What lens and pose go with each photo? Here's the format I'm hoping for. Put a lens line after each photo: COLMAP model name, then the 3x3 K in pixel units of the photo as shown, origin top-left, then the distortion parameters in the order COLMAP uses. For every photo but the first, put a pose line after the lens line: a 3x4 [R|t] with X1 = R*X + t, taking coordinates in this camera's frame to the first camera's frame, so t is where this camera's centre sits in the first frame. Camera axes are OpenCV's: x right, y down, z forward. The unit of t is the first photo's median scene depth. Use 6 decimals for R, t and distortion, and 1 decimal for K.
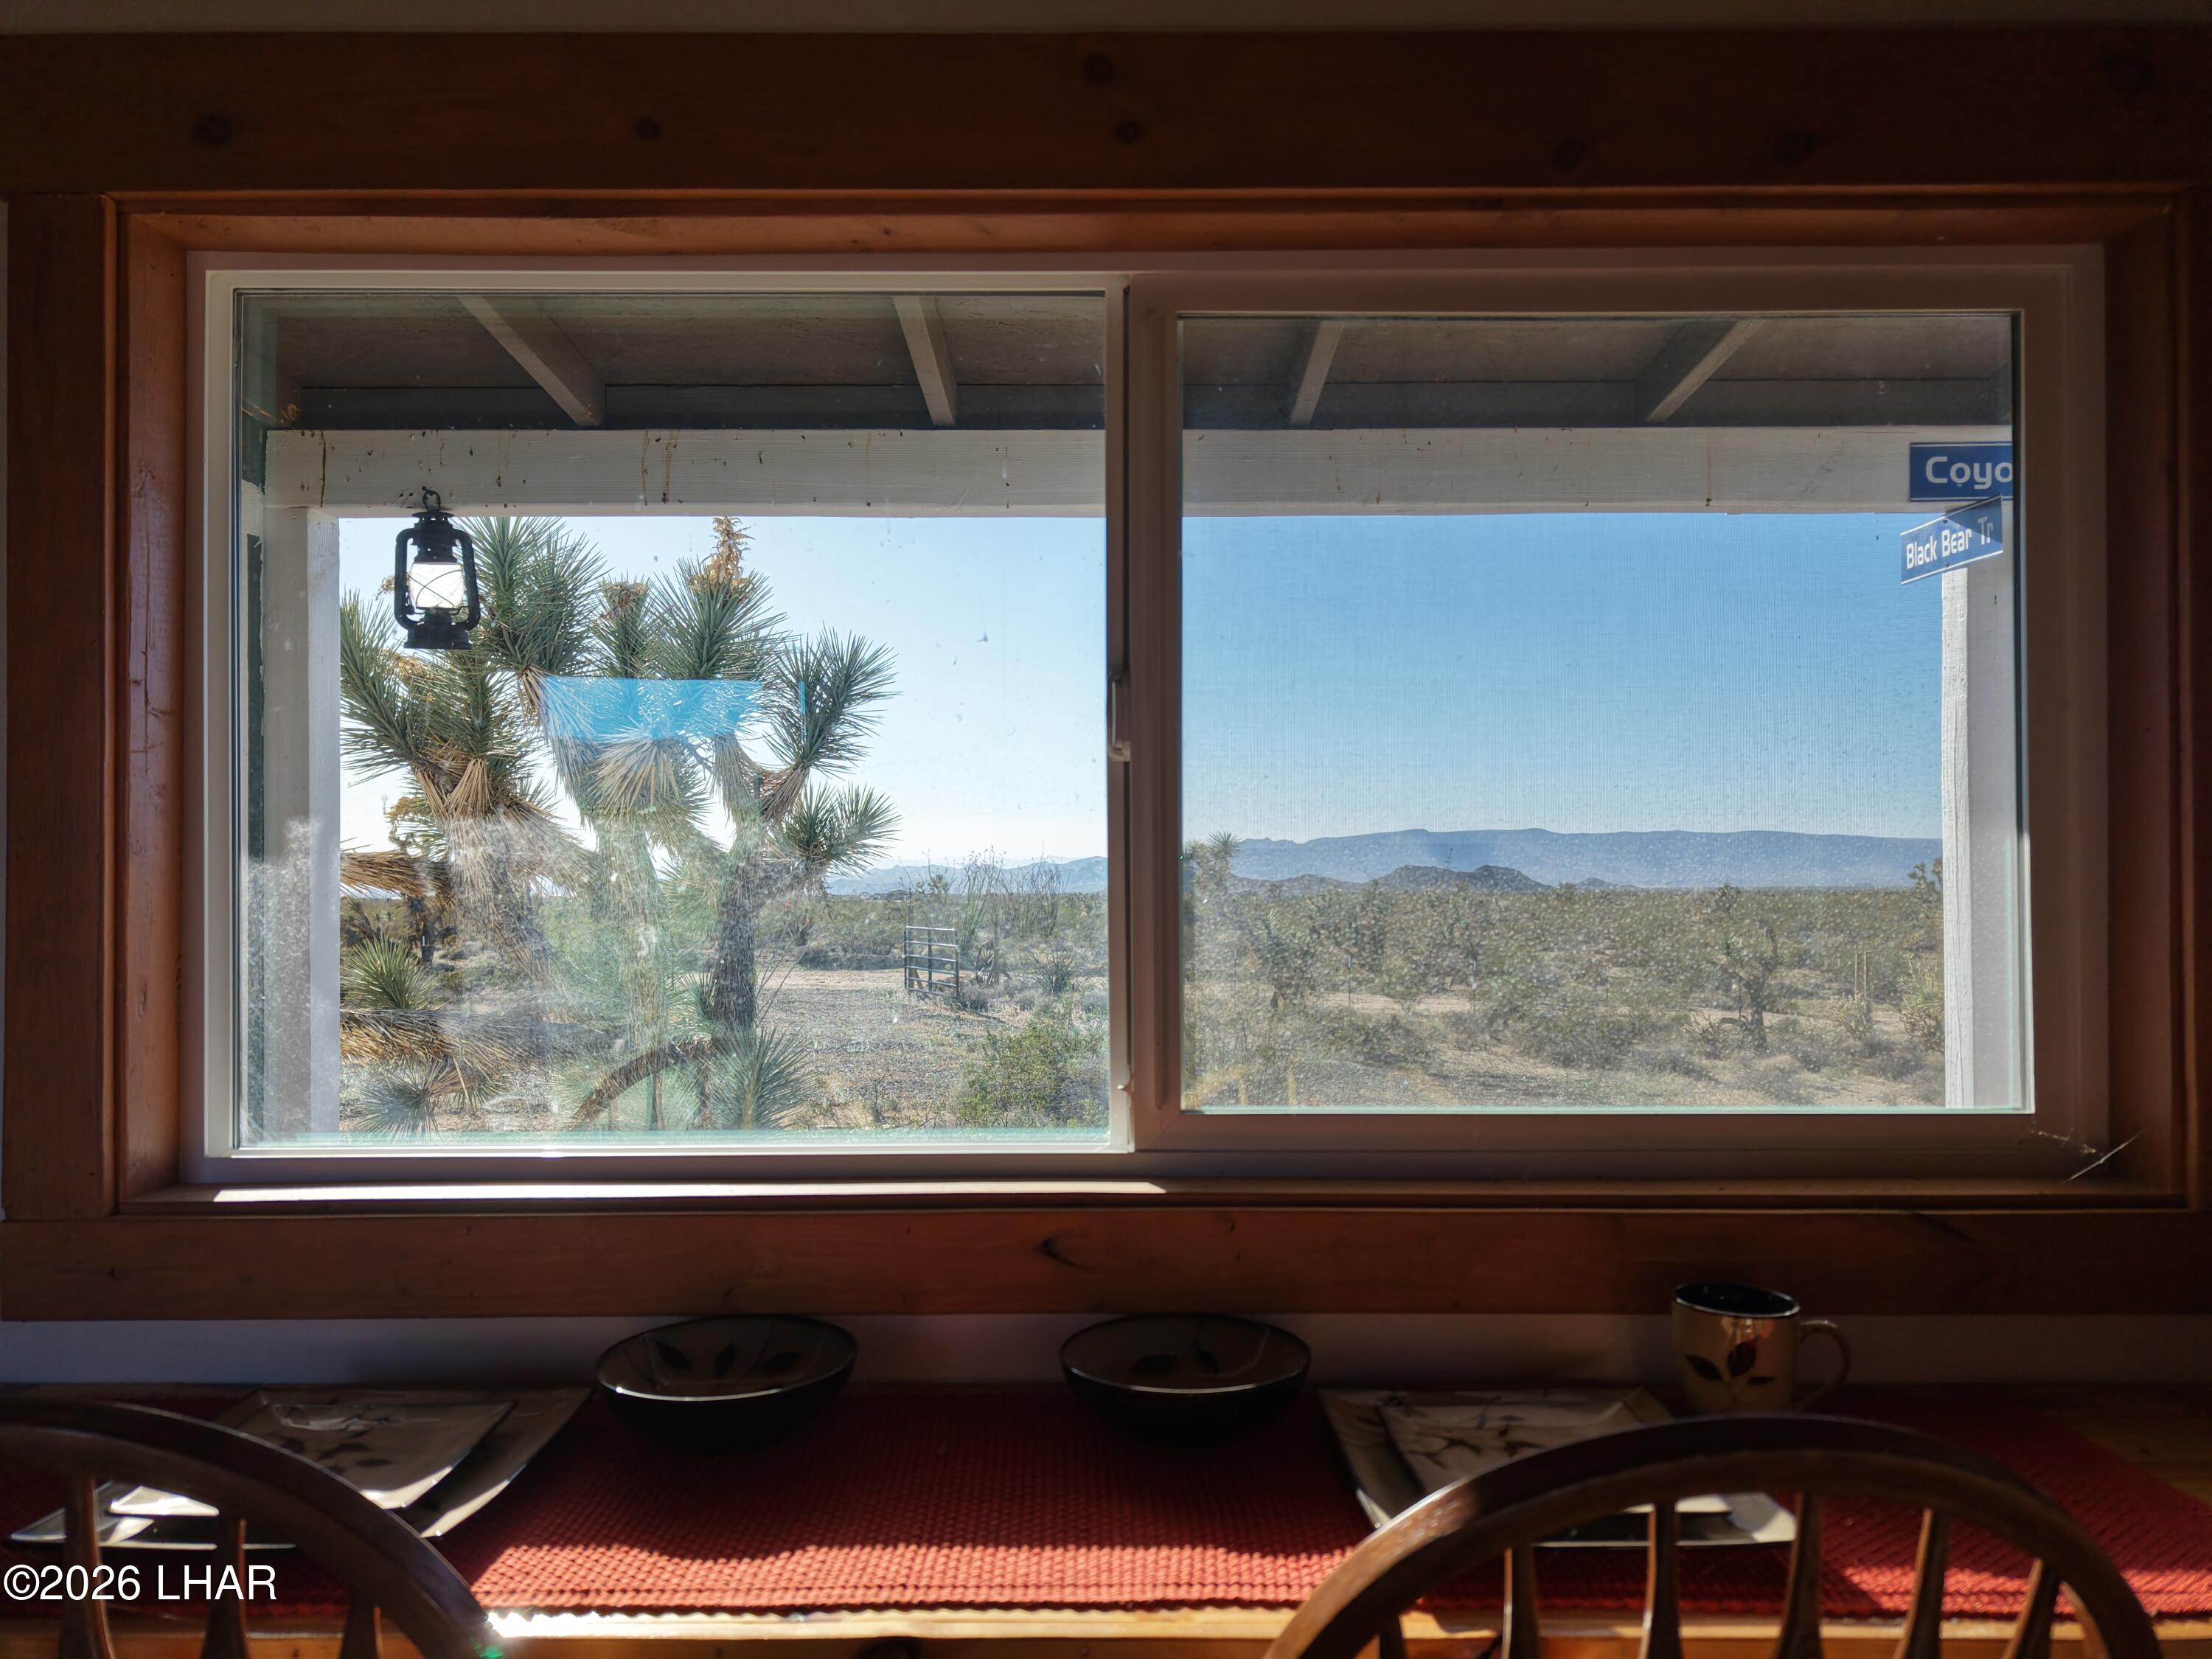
lens RADIAL K [[1477.6, 0, 1118.5], [0, 1477.6, 835.2], [0, 0, 1]] dist [0.034014, -0.040223]
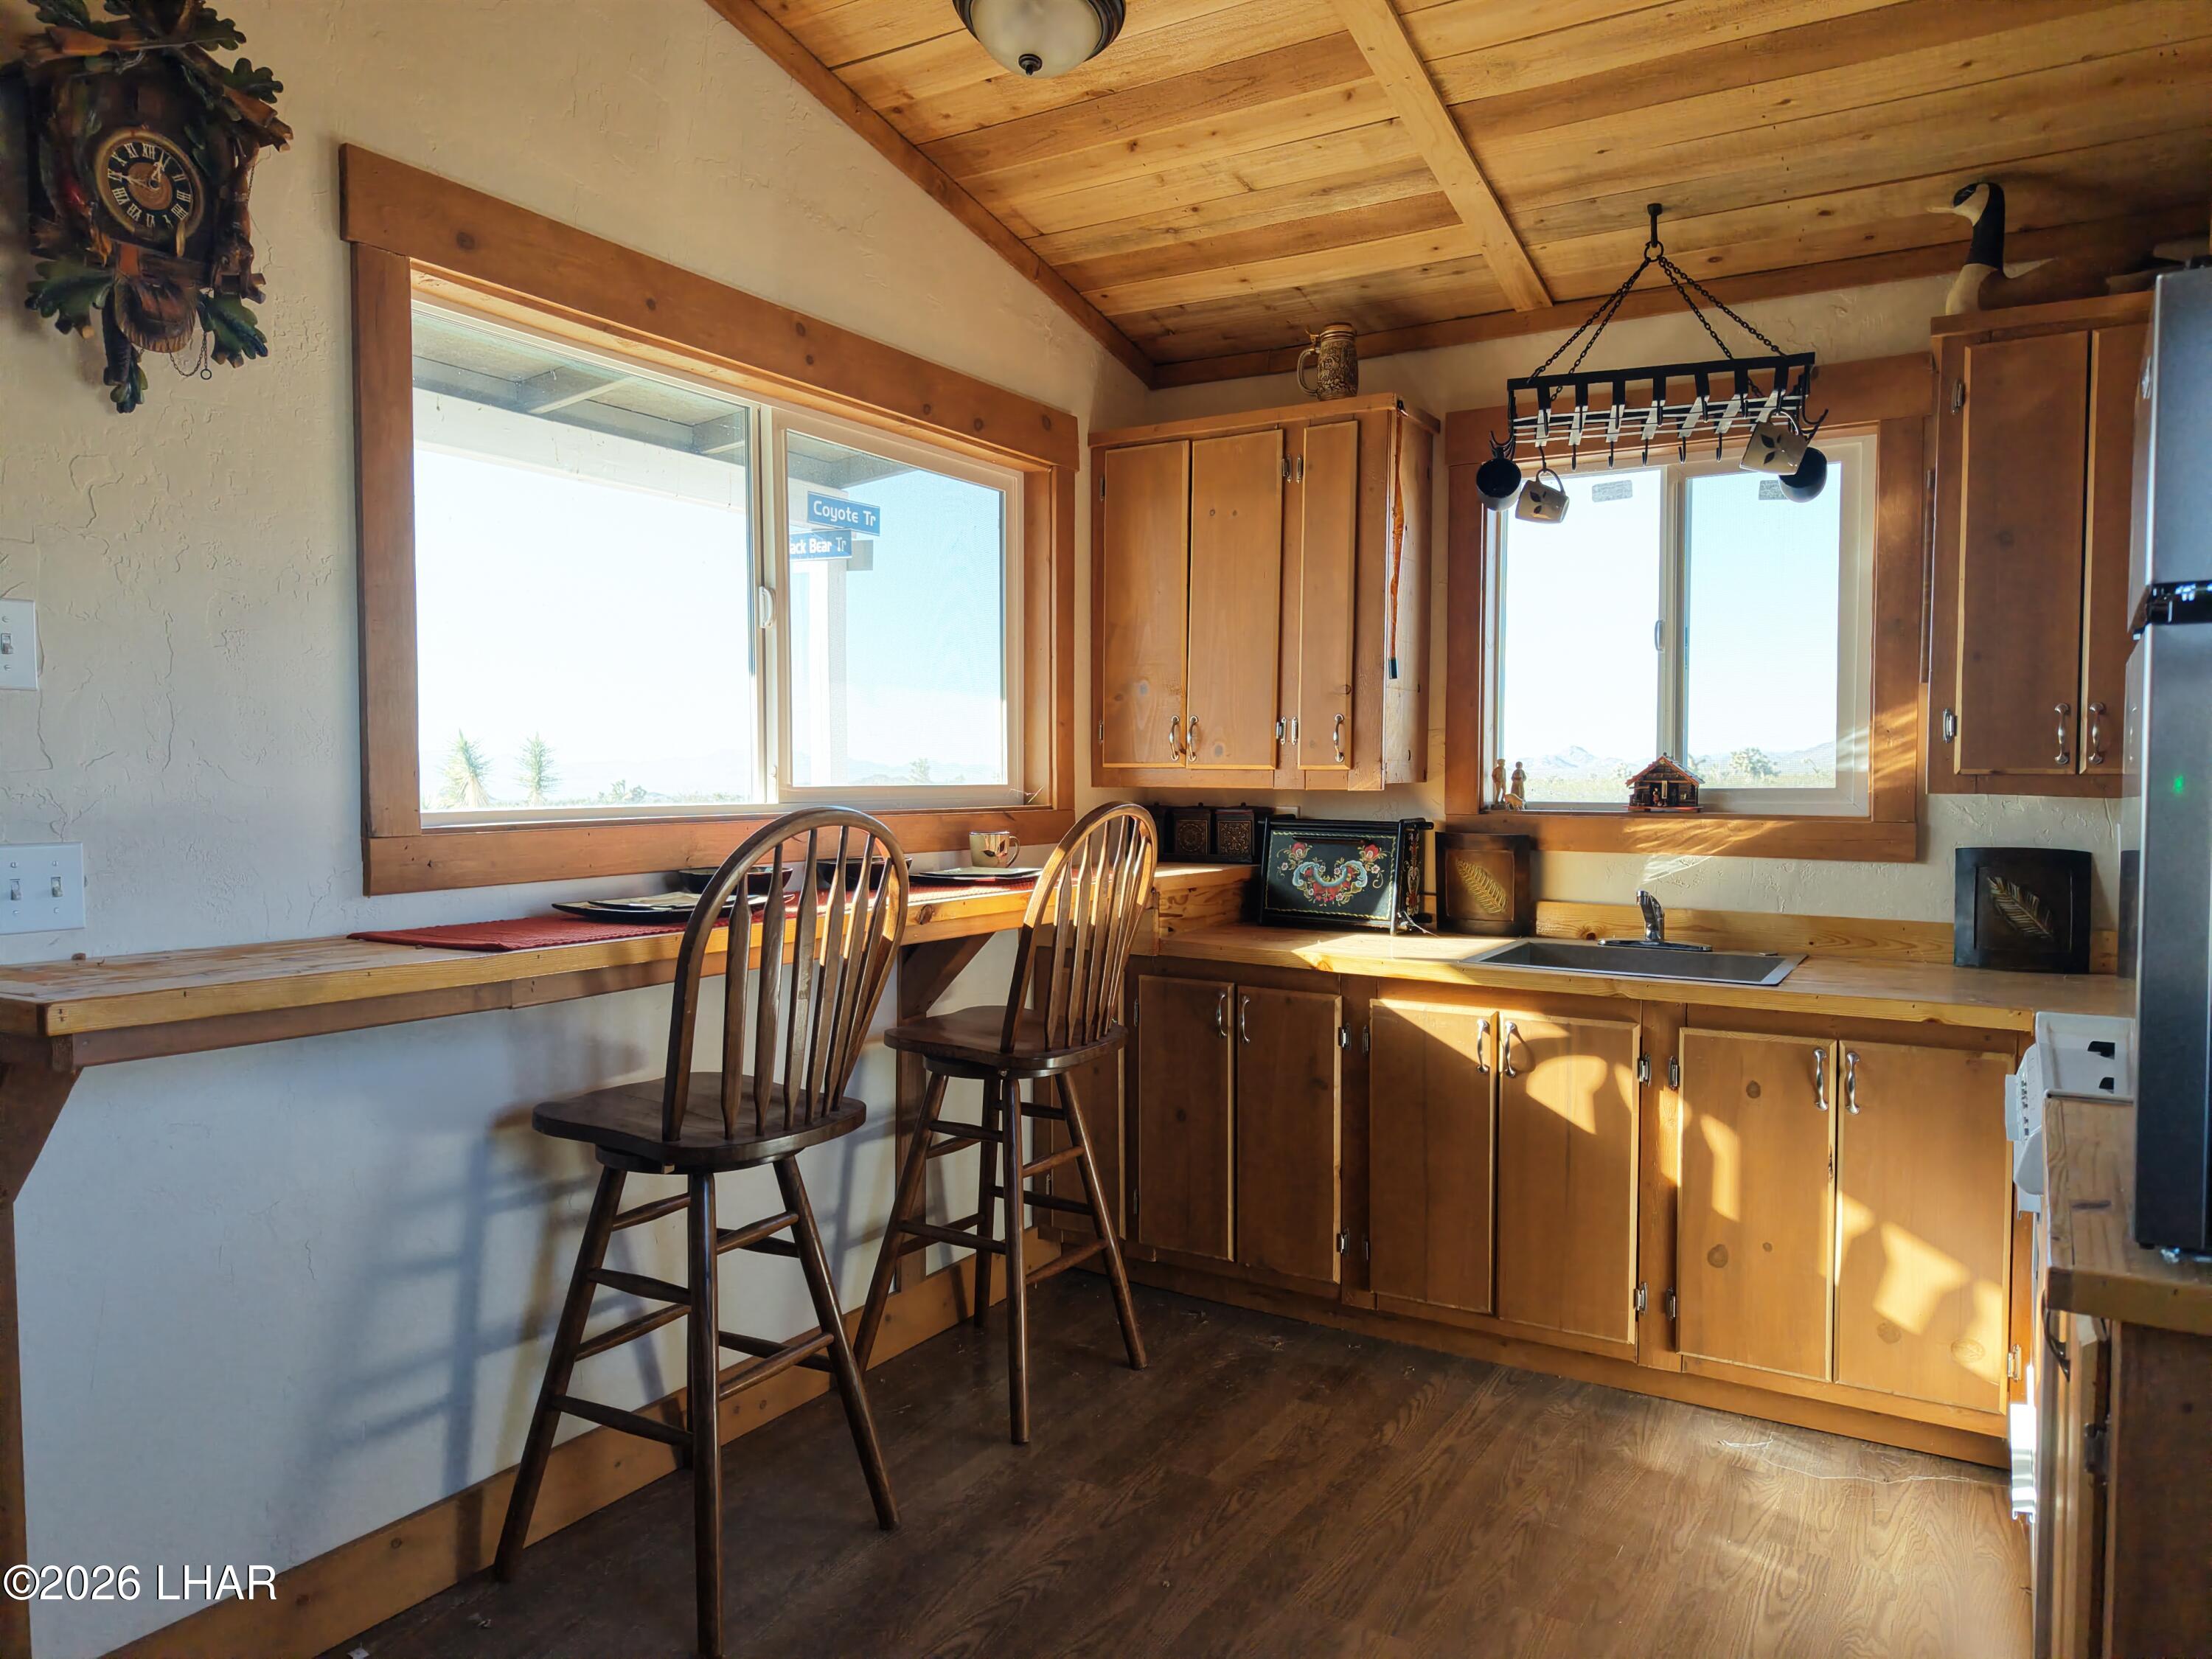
lens RADIAL K [[1477.6, 0, 1102.6], [0, 1477.6, 834.0], [0, 0, 1]] dist [0.034014, -0.040223]
pose [[0.526396, -0.033244, 0.849589, -1.657250], [-0.011976, 0.998846, 0.046505, 0.150822], [-0.850155, -0.034655, 0.525390, -0.612523]]
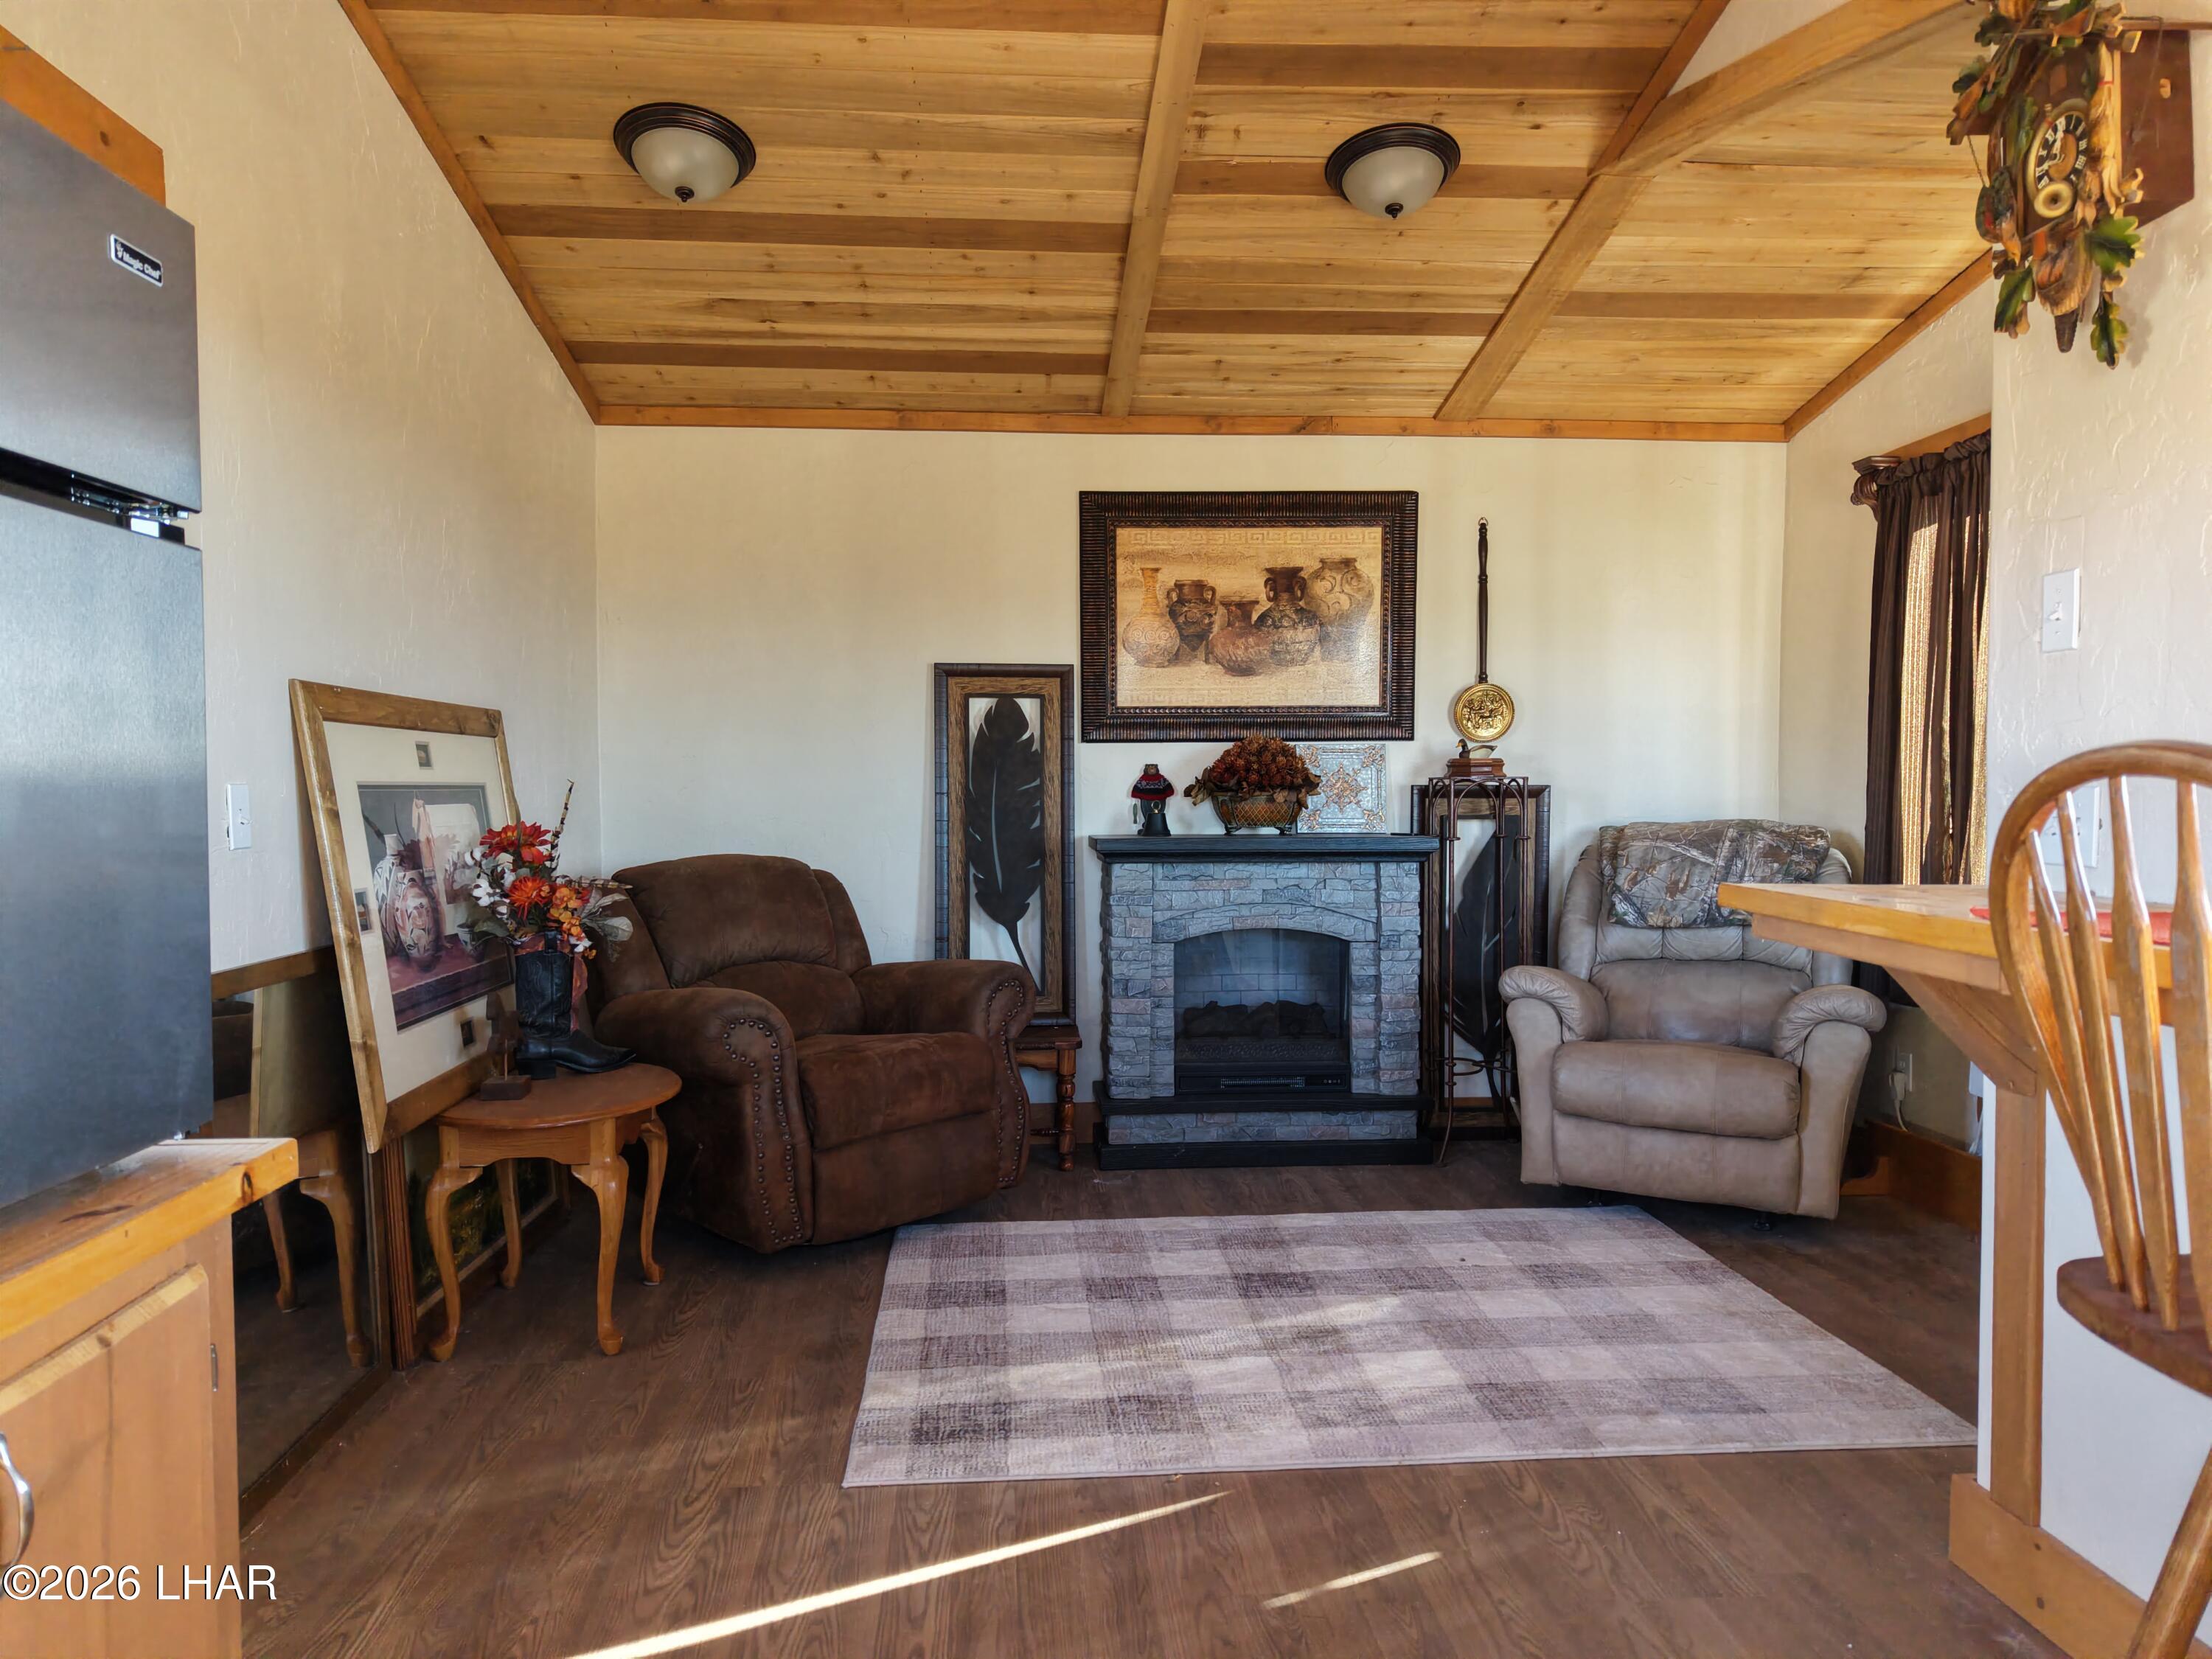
lens RADIAL K [[1477.6, 0, 1104.8], [0, 1477.6, 843.1], [0, 0, 1]] dist [0.034014, -0.040223]
pose [[0.067000, 0.038812, -0.996998, 0.452069], [0.011388, 0.999148, 0.039661, 0.222139], [0.997688, -0.014011, 0.066501, -0.151720]]
